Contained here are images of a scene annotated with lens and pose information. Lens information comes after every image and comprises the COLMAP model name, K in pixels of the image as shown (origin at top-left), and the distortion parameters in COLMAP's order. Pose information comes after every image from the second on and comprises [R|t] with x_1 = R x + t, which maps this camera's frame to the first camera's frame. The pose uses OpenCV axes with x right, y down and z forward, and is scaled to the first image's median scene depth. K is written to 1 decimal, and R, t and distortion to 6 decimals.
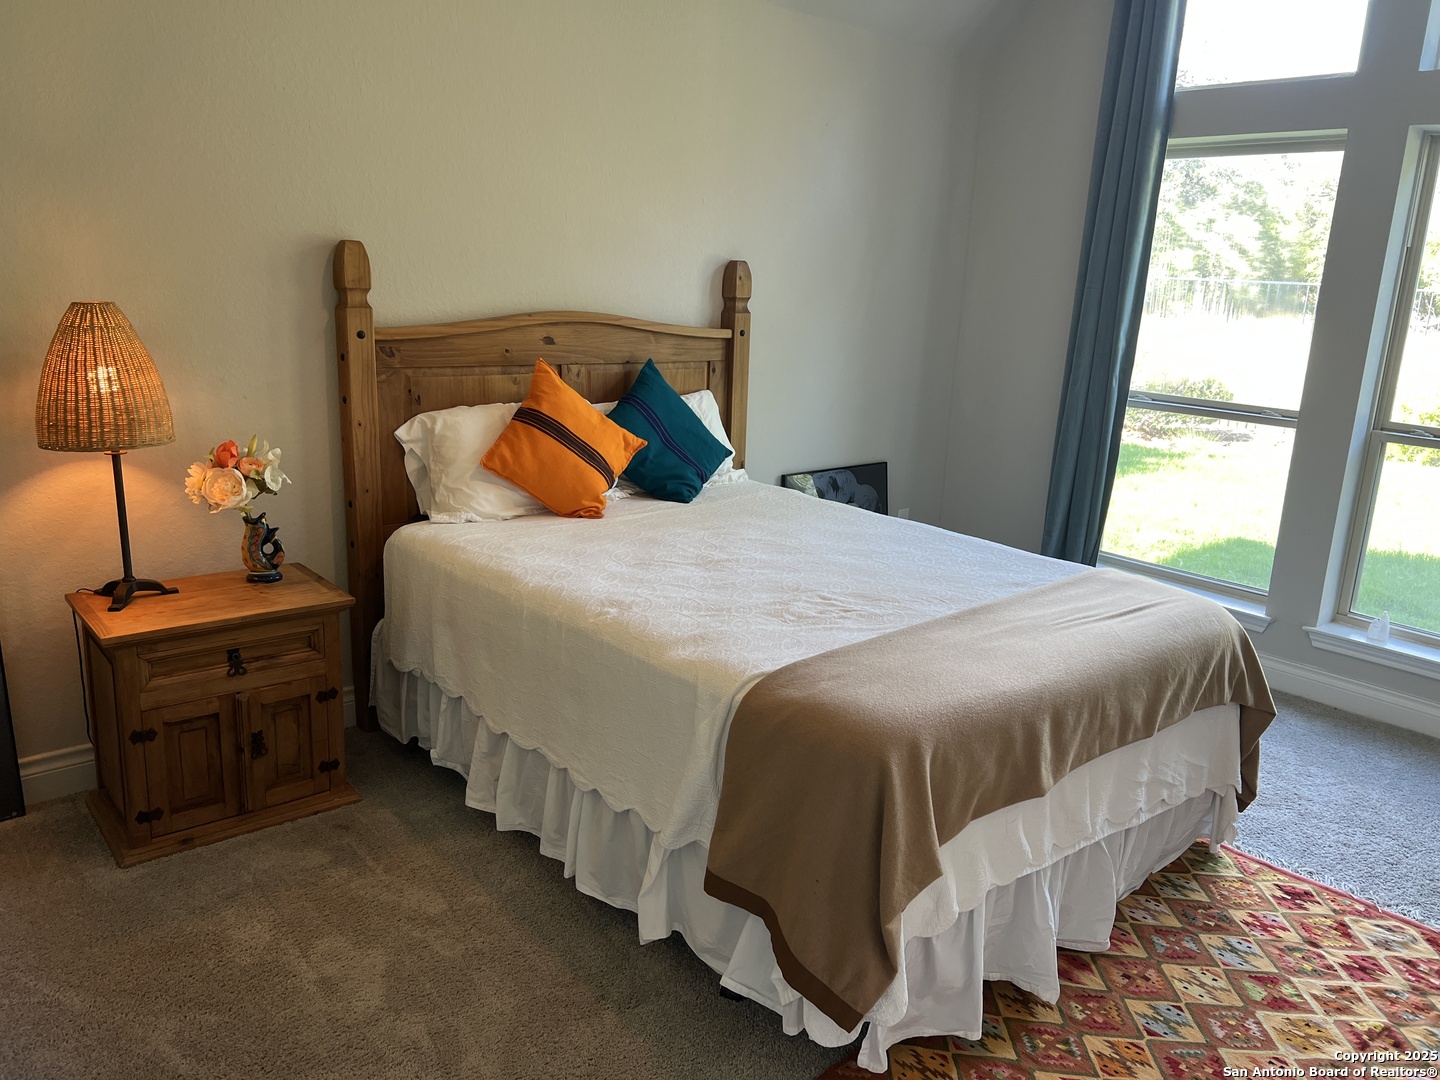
lens RADIAL K [[1069.9, 0, 713.8], [0, 1069.9, 532.8], [0, 0, 1]] dist [0.019695, -0.020326]
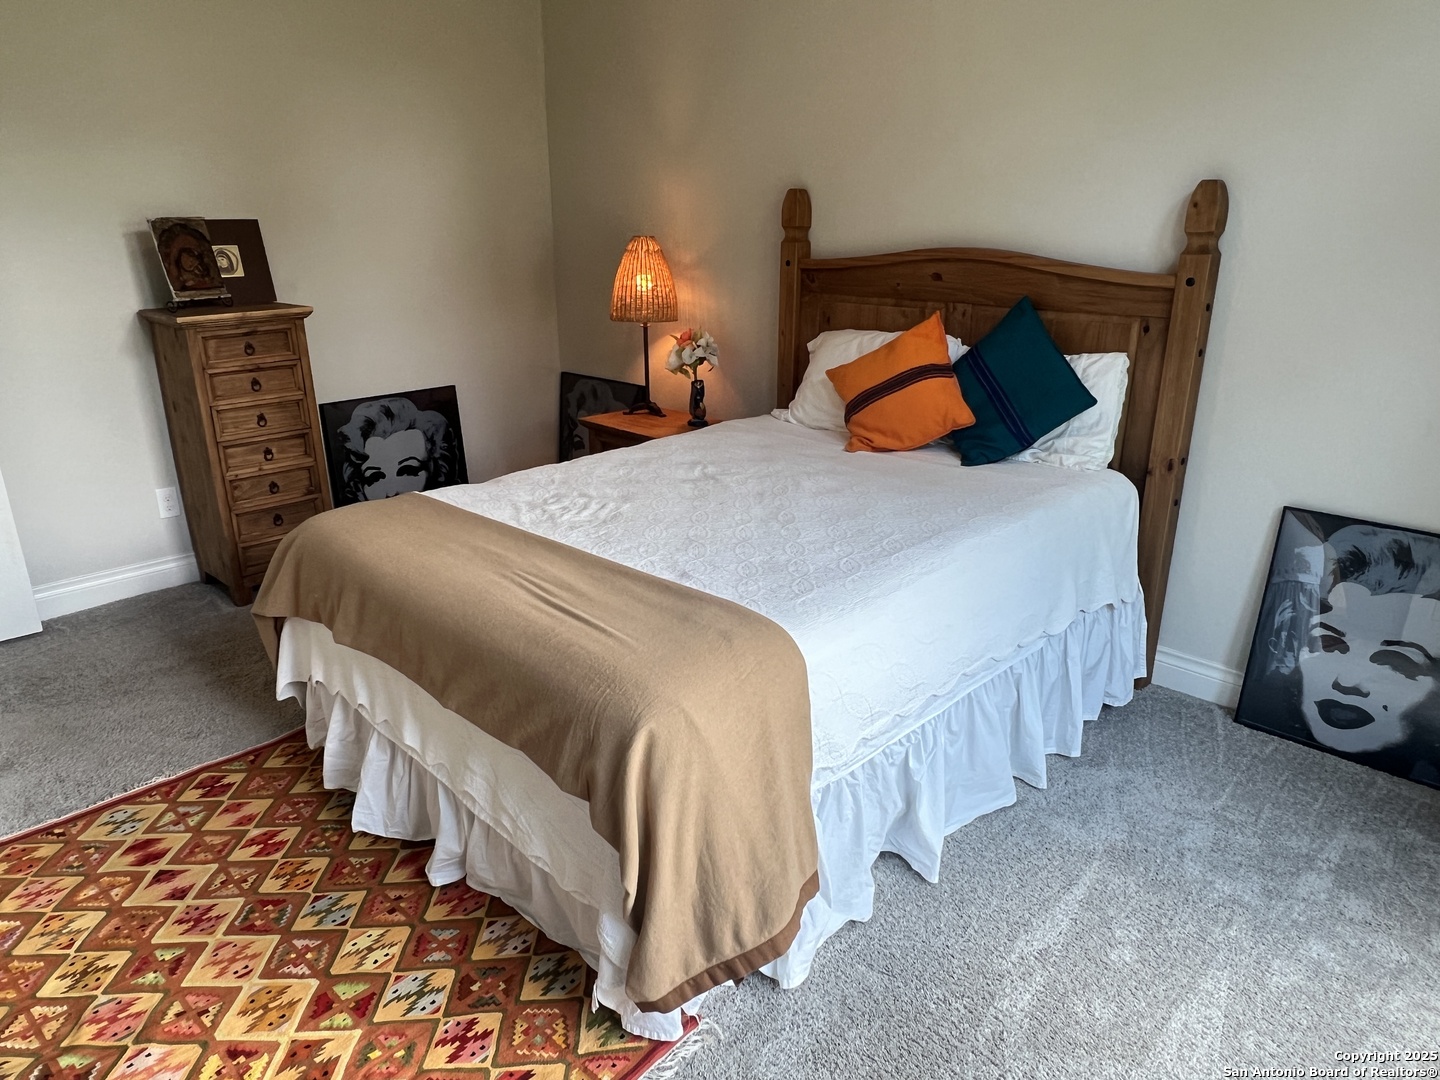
lens RADIAL K [[969.2, 0, 712.4], [0, 969.2, 553.8], [0, 0, 1]] dist [0.009050, 0.003496]
pose [[0.075718, 0.298987, -0.951249, 1.112718], [-0.230915, 0.933312, 0.274968, -0.198273], [0.970023, 0.198838, 0.139709, 1.031959]]
